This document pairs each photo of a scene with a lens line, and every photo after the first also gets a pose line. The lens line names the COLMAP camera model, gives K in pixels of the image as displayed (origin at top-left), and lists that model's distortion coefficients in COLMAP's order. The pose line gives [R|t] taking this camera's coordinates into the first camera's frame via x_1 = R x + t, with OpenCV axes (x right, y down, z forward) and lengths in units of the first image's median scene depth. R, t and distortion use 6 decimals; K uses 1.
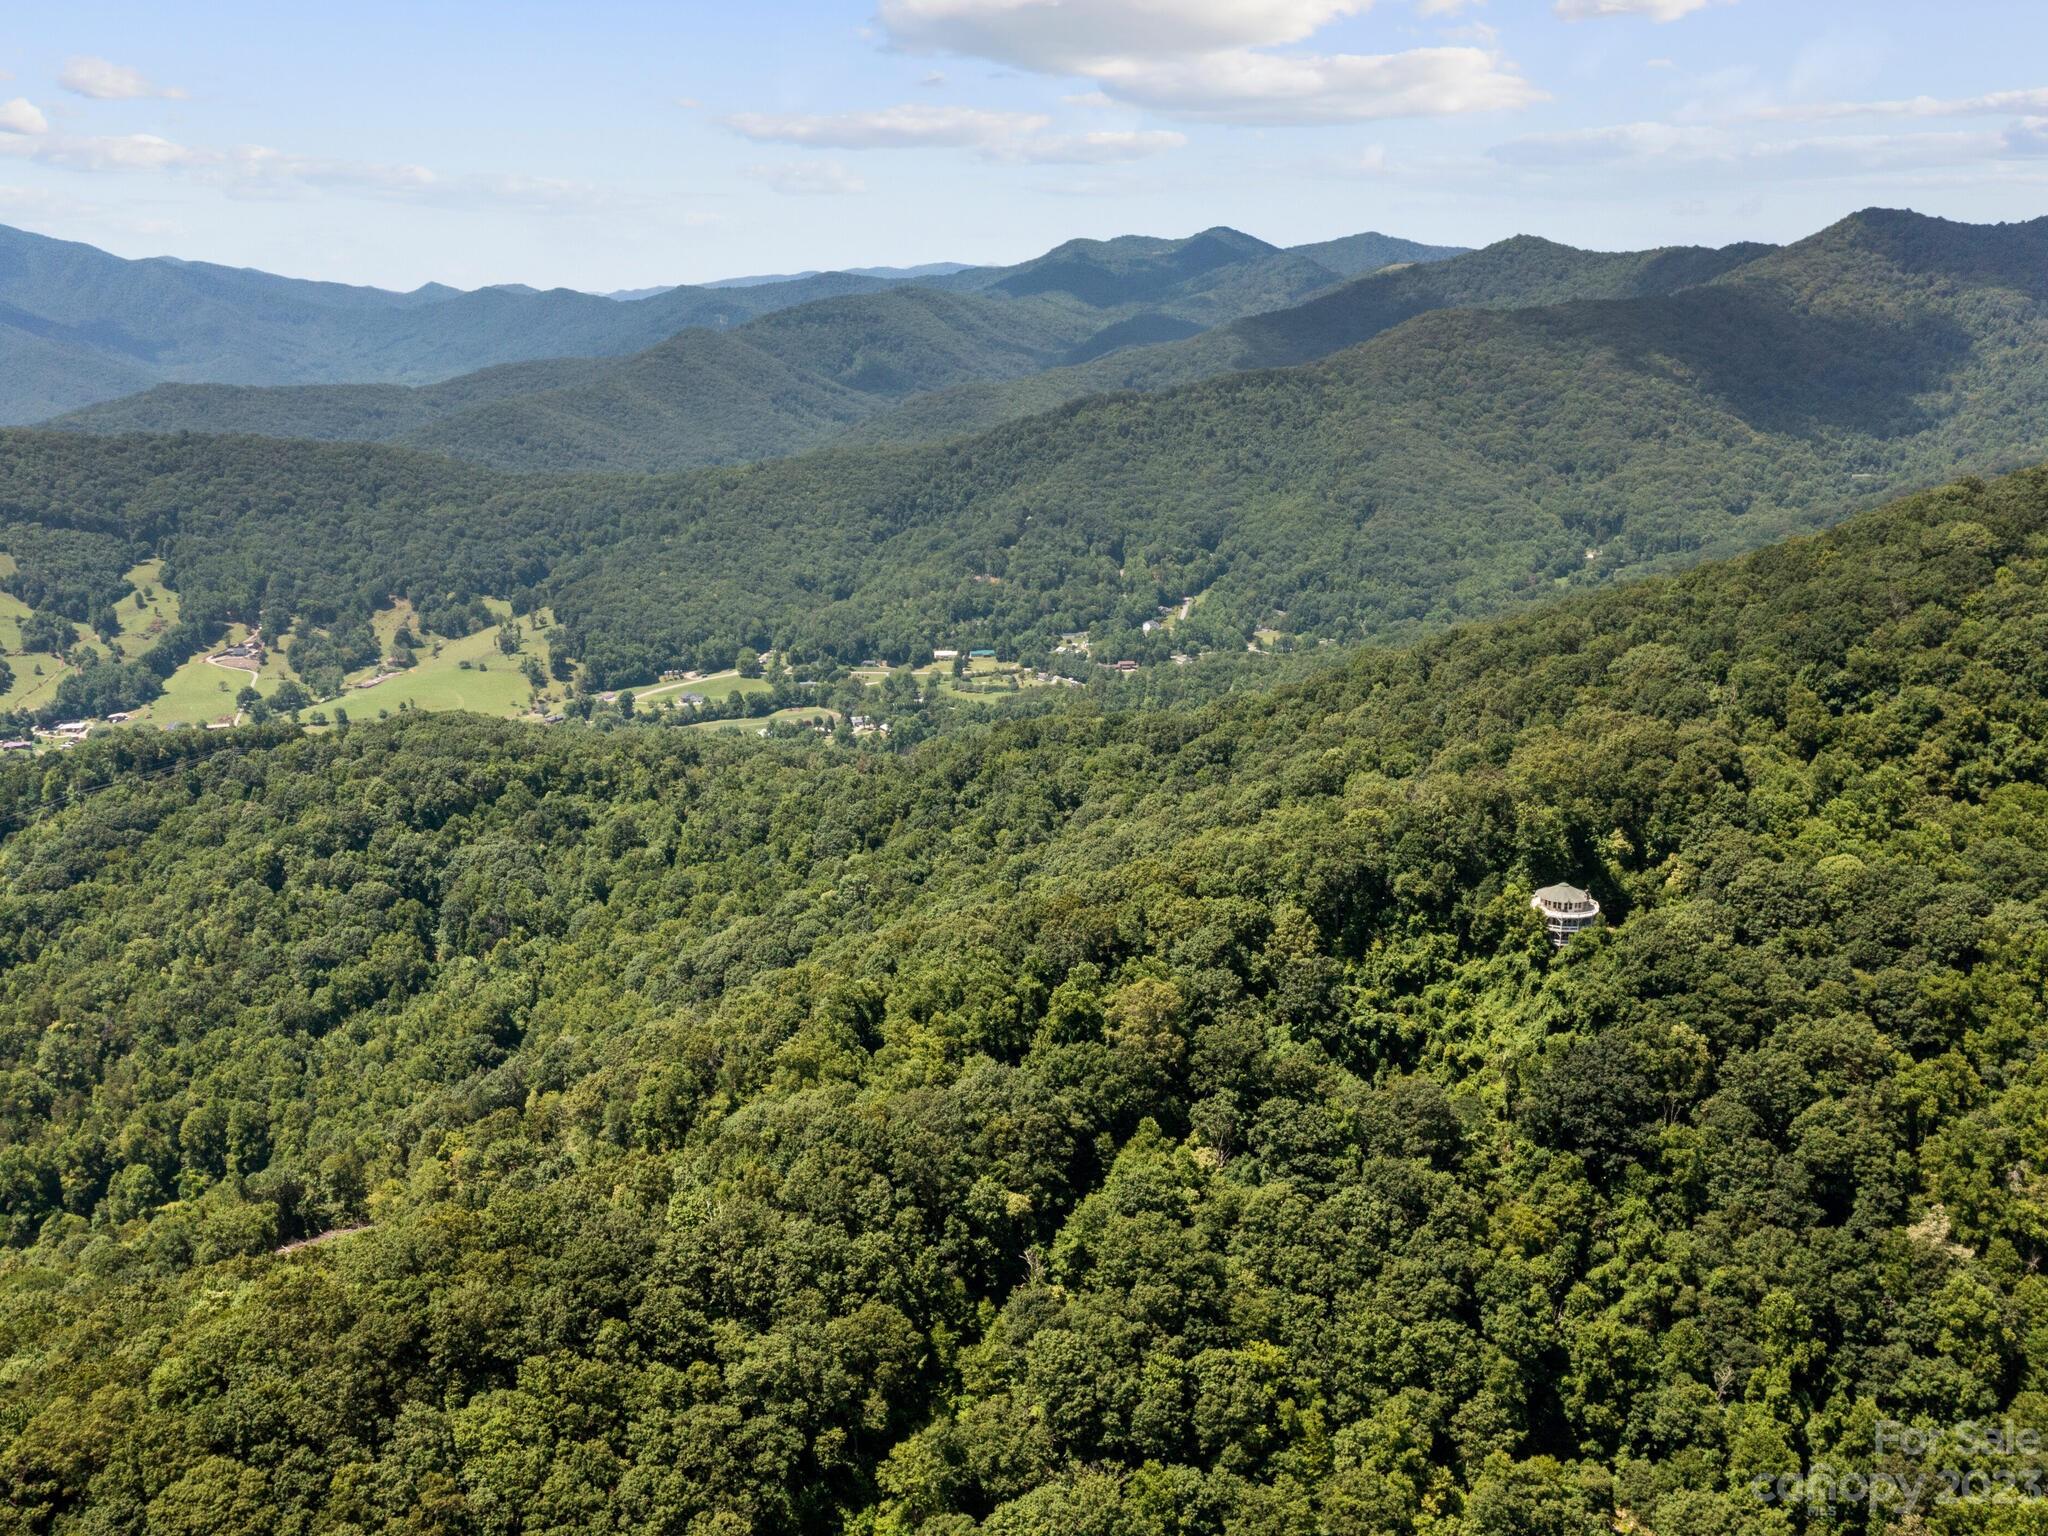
lens RADIAL K [[1858.5, 0, 1024.0], [0, 1858.5, 768.0], [0, 0, 1]] dist [0.003113, -0.000821]
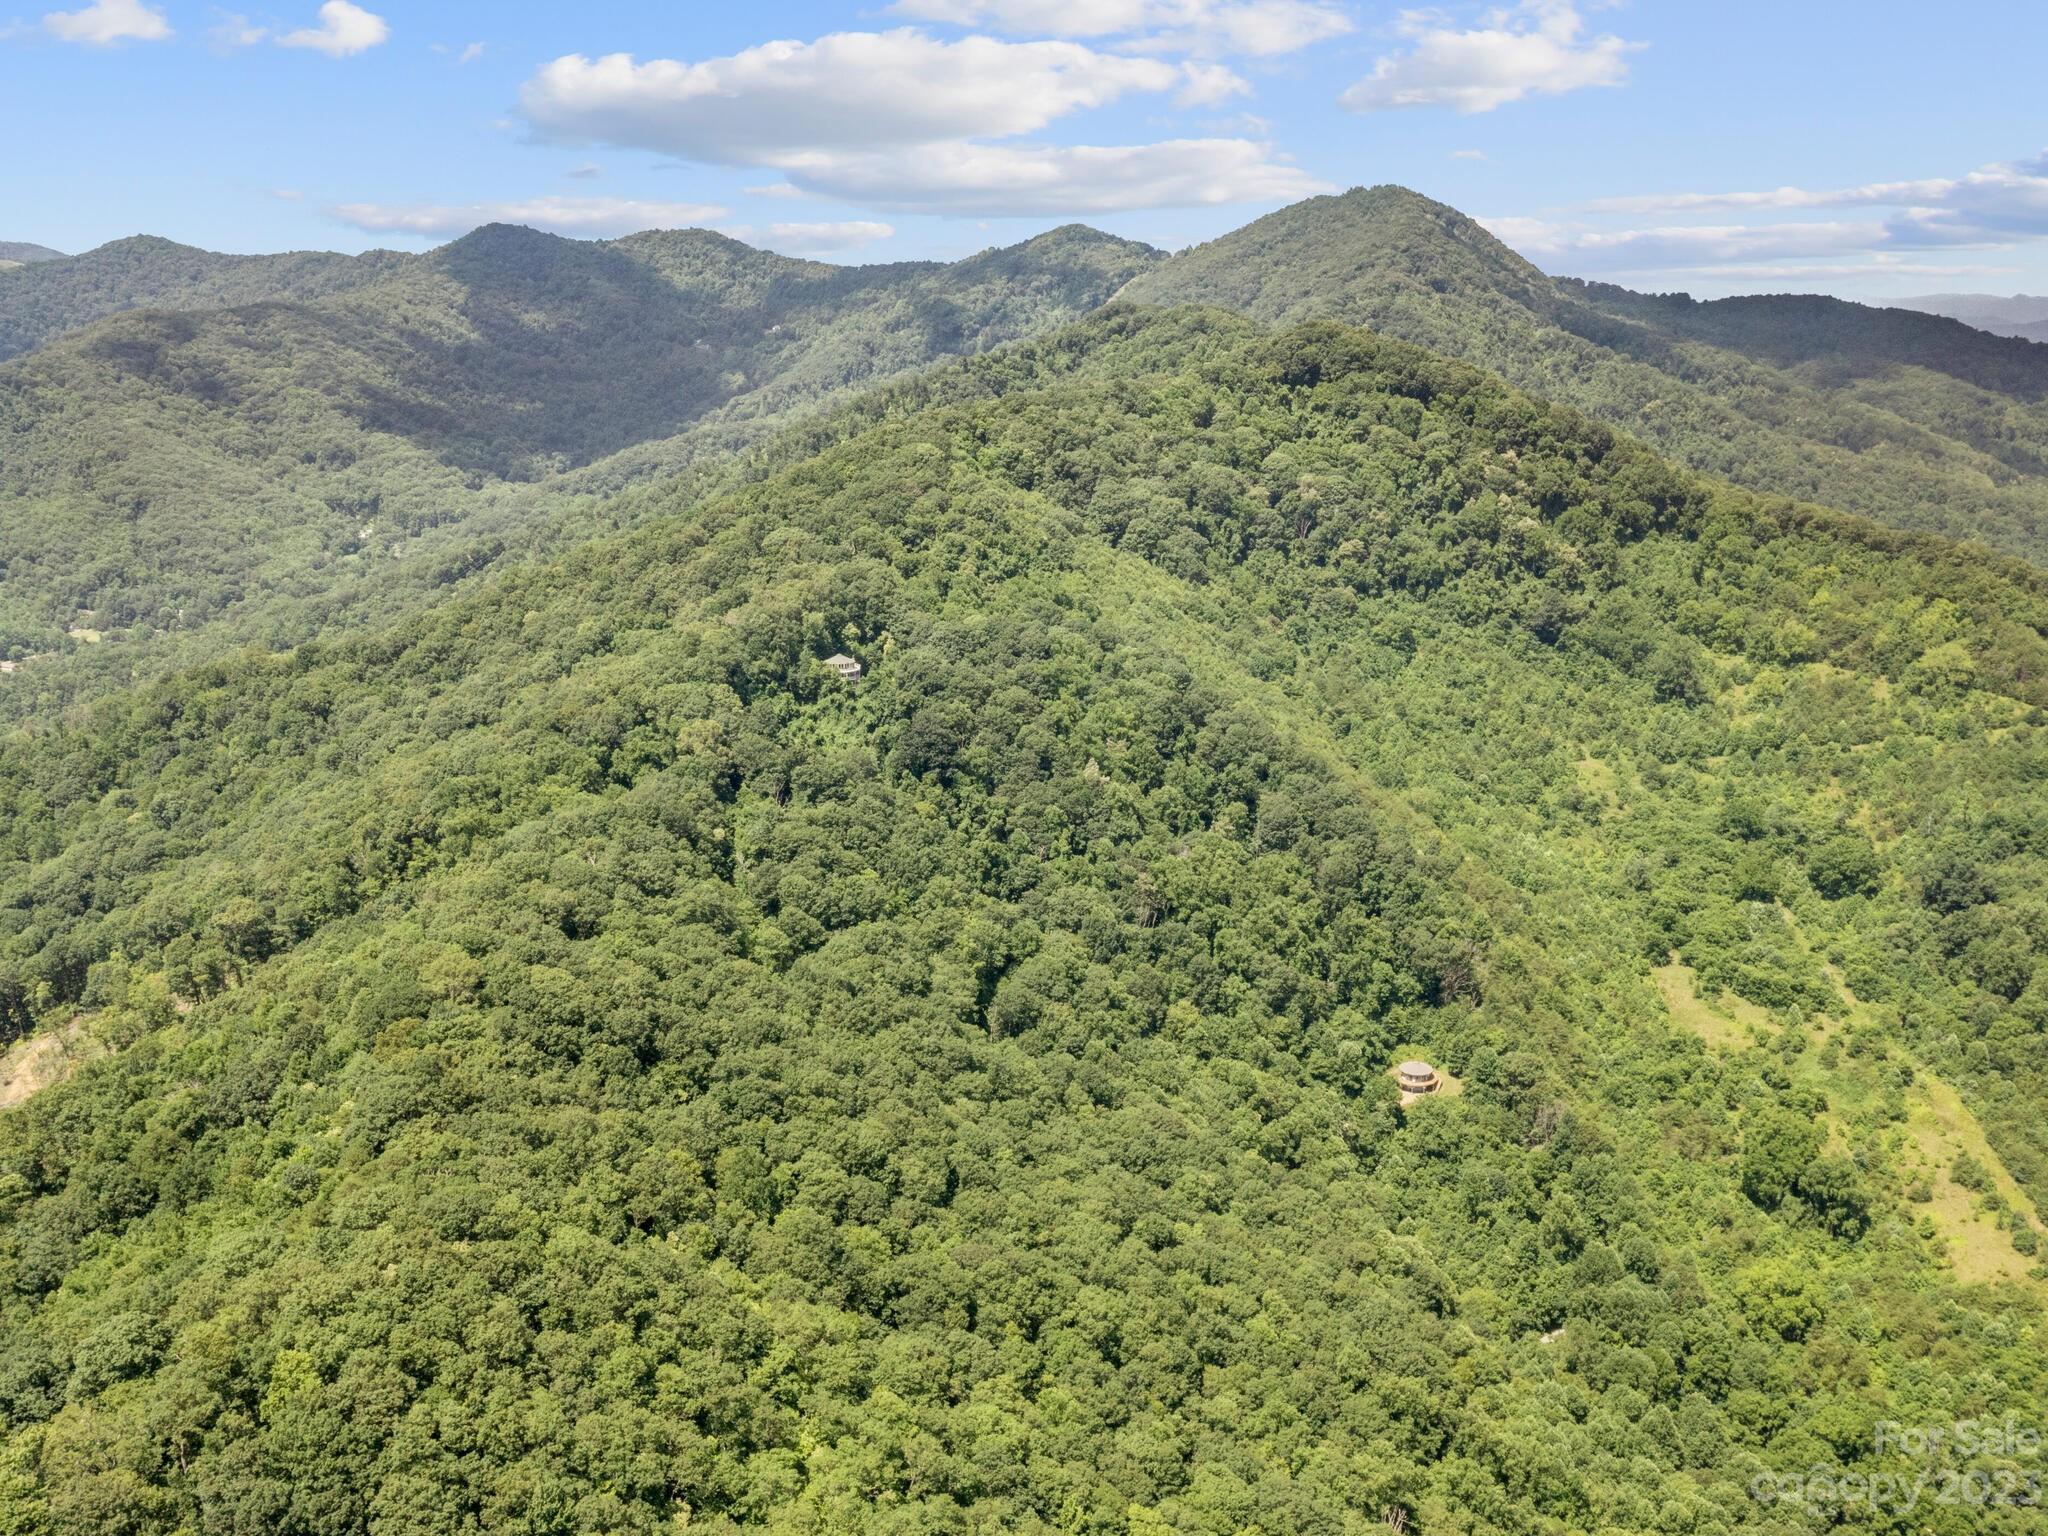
lens RADIAL K [[1858.5, 0, 1024.0], [0, 1858.5, 768.0], [0, 0, 1]] dist [0.003113, -0.000821]
pose [[0.740585, -0.156596, 0.653462, -0.144735], [0.156857, 0.985888, 0.058489, 0.018700], [-0.653399, 0.059184, 0.754697, -0.078181]]
